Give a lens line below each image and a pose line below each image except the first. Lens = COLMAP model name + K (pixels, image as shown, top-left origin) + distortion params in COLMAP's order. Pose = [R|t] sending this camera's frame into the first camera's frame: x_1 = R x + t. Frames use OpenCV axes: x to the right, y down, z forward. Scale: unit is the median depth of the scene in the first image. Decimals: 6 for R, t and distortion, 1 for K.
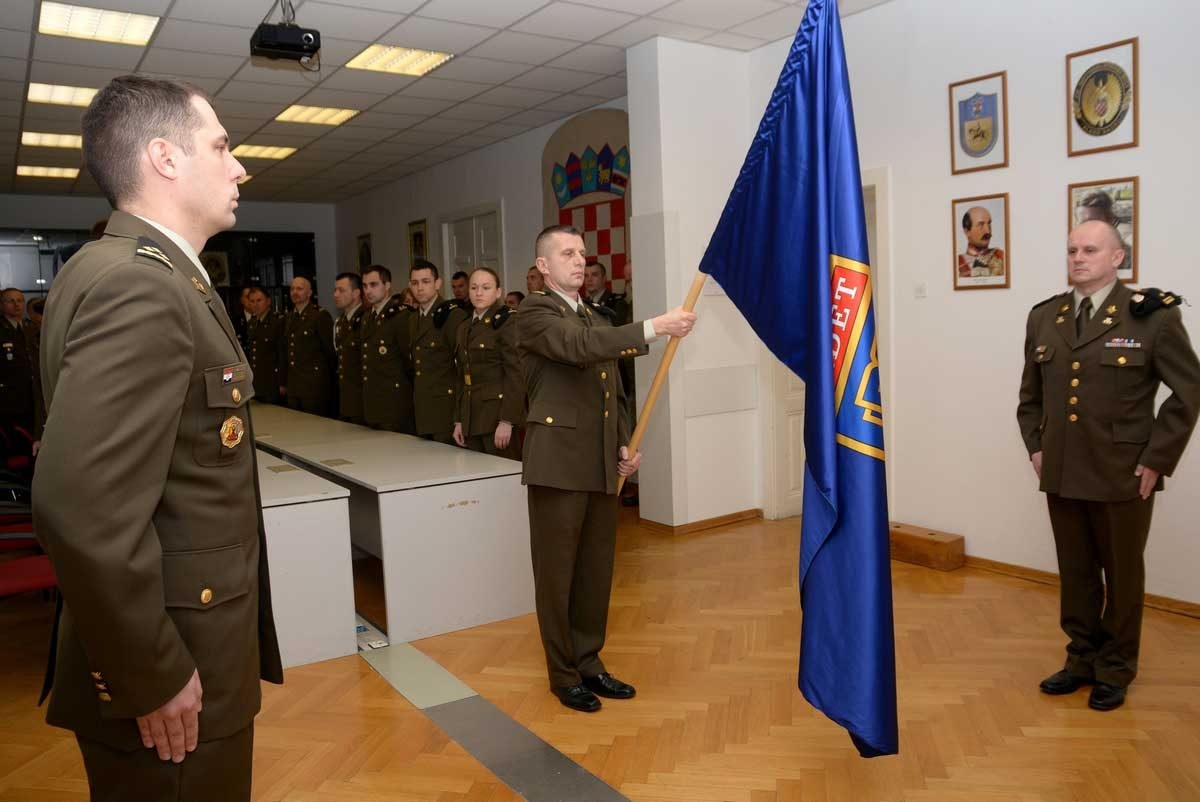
lens RADIAL K [[929.8, 0, 634.1], [0, 929.8, 393.8], [0, 0, 1]] dist [-0.144038, 0.163552]
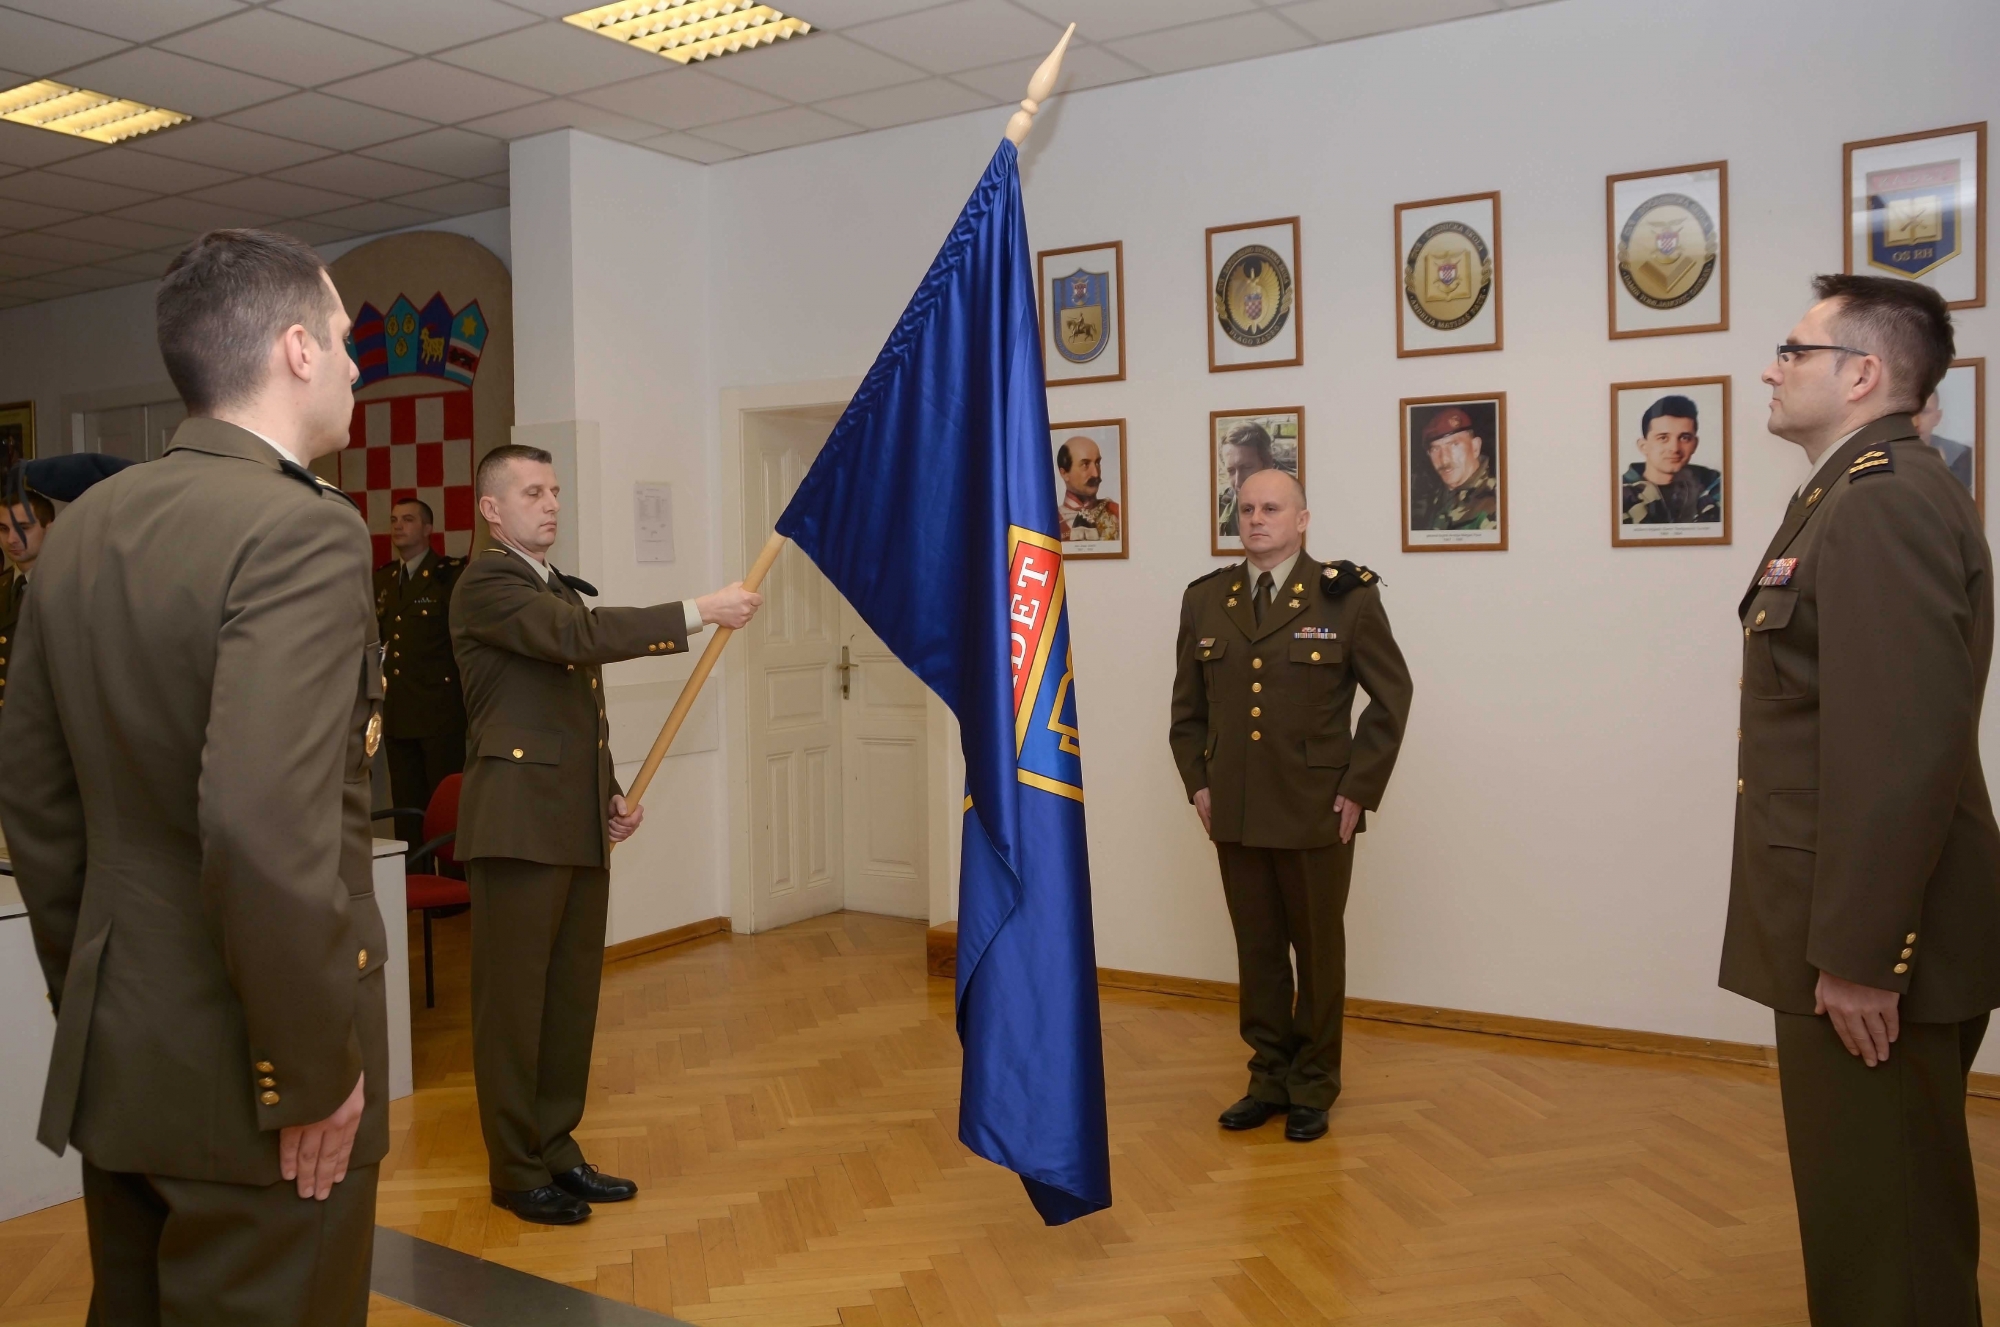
lens RADIAL K [[1672.6, 0, 1000.2], [0, 1672.6, 621.8], [0, 0, 1]] dist [0.010163, 0.004863]
pose [[0.933171, 0.007822, 0.359348, -0.146535], [0.018257, 0.997441, -0.069122, 0.018500], [-0.358969, 0.071063, 0.930640, -0.145257]]
